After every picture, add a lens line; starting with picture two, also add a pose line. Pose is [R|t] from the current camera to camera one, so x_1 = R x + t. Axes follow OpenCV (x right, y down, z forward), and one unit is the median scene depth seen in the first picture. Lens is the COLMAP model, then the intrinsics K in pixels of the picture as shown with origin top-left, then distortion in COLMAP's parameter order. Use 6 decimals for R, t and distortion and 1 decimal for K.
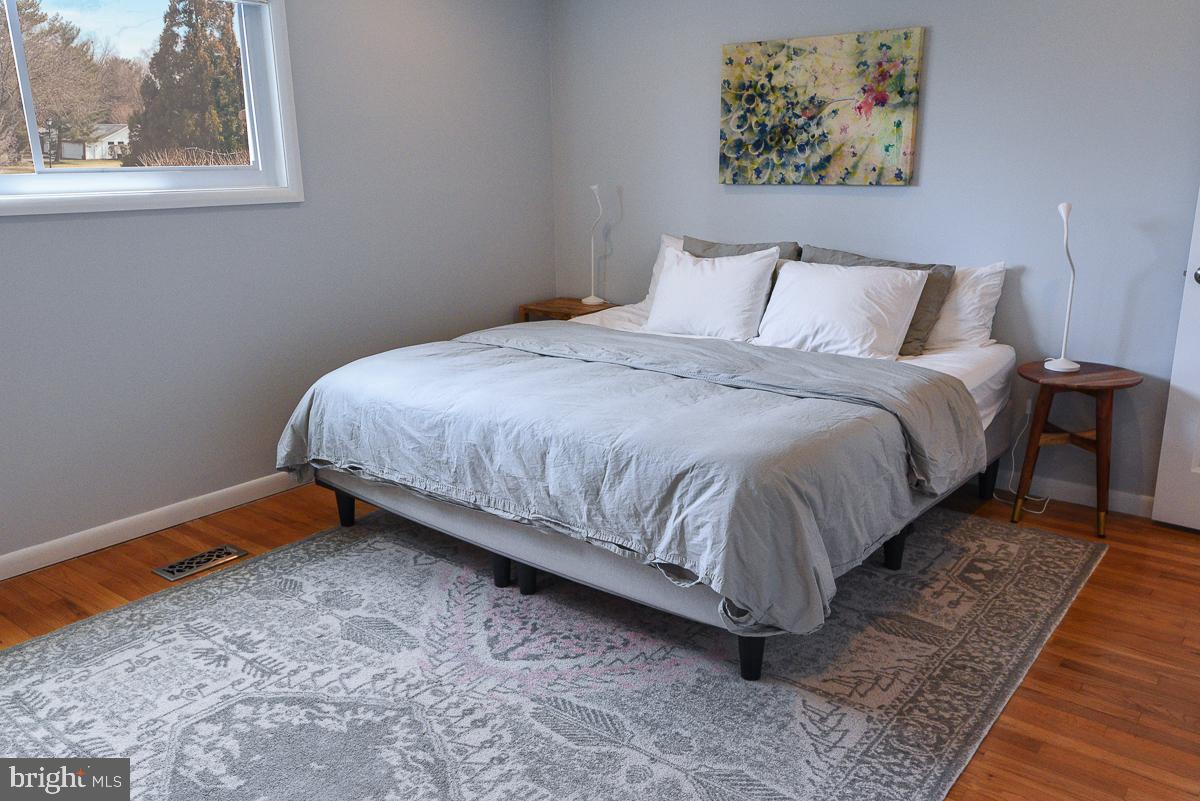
lens RADIAL K [[956.8, 0, 600.0], [0, 956.8, 400.5], [0, 0, 1]] dist [0.036132, 0.006013]
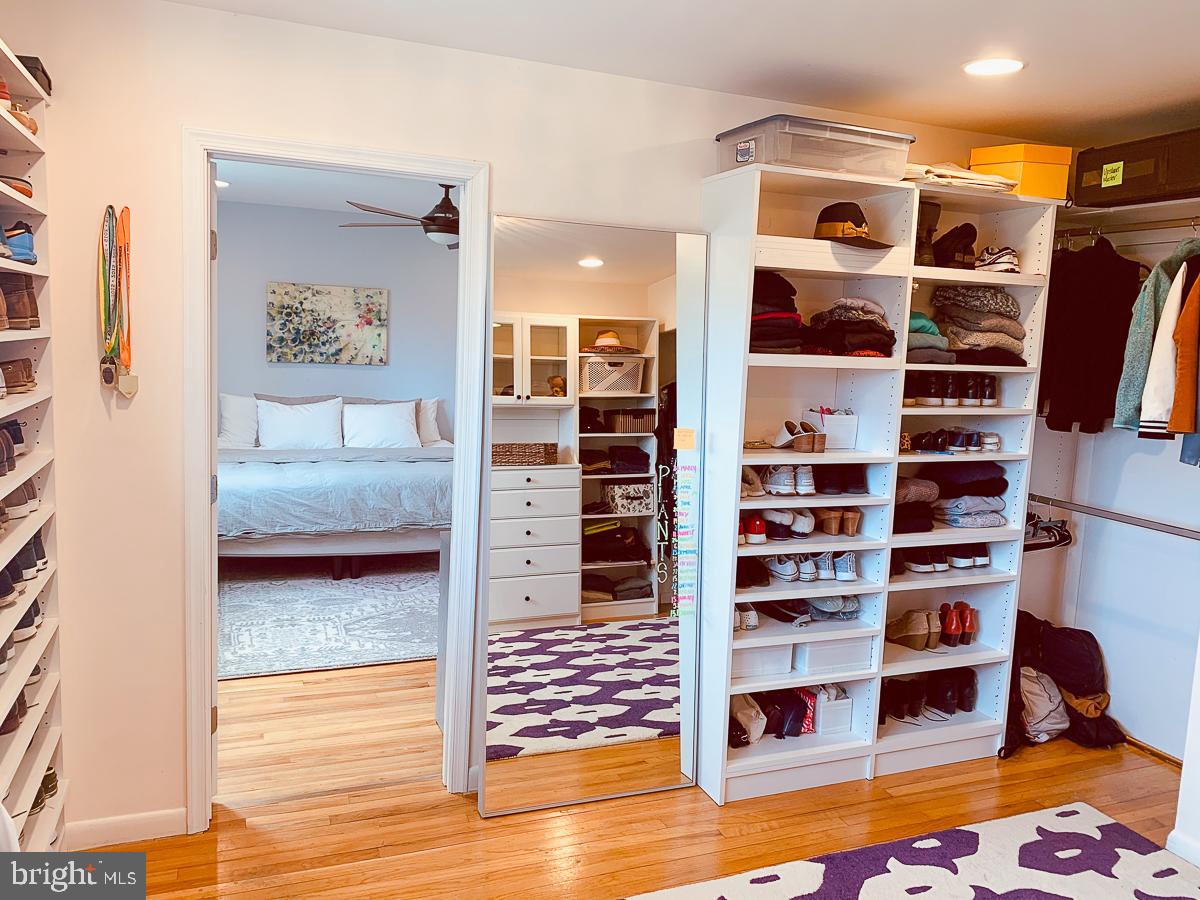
lens RADIAL K [[910.2, 0, 600.0], [0, 910.2, 450.0], [0, 0, 1]] dist [0.028054, -0.001827]
pose [[0.509442, -0.081590, 0.856628, -1.052203], [0.161873, 0.986809, -0.002278, 0.022946], [-0.845142, 0.139825, 0.515930, -0.306587]]
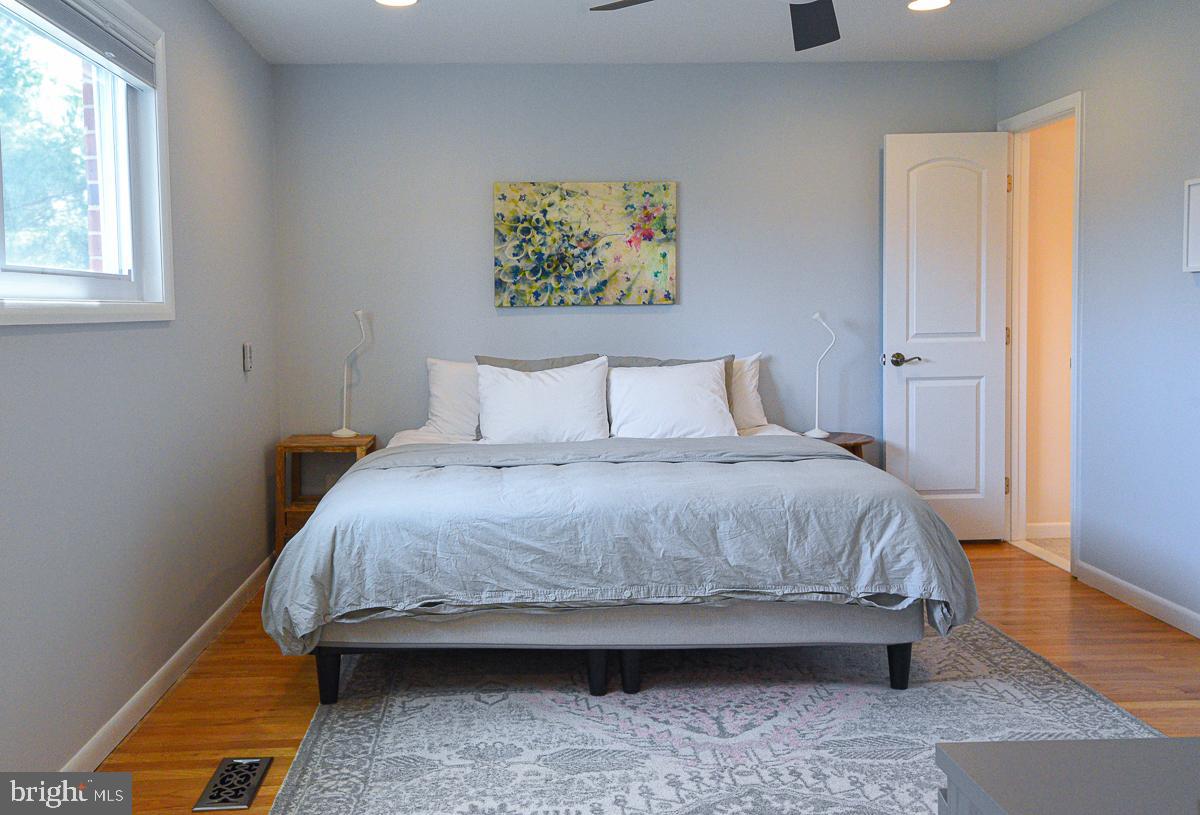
lens RADIAL K [[1008.3, 0, 569.3], [0, 1008.3, 370.7], [0, 0, 1]] dist [0.114243, -0.170661]
pose [[0.756879, -0.045343, 0.651980, -0.608364], [0.167370, 0.977771, -0.126298, -0.001569], [-0.631760, 0.204714, 0.747644, 0.142070]]
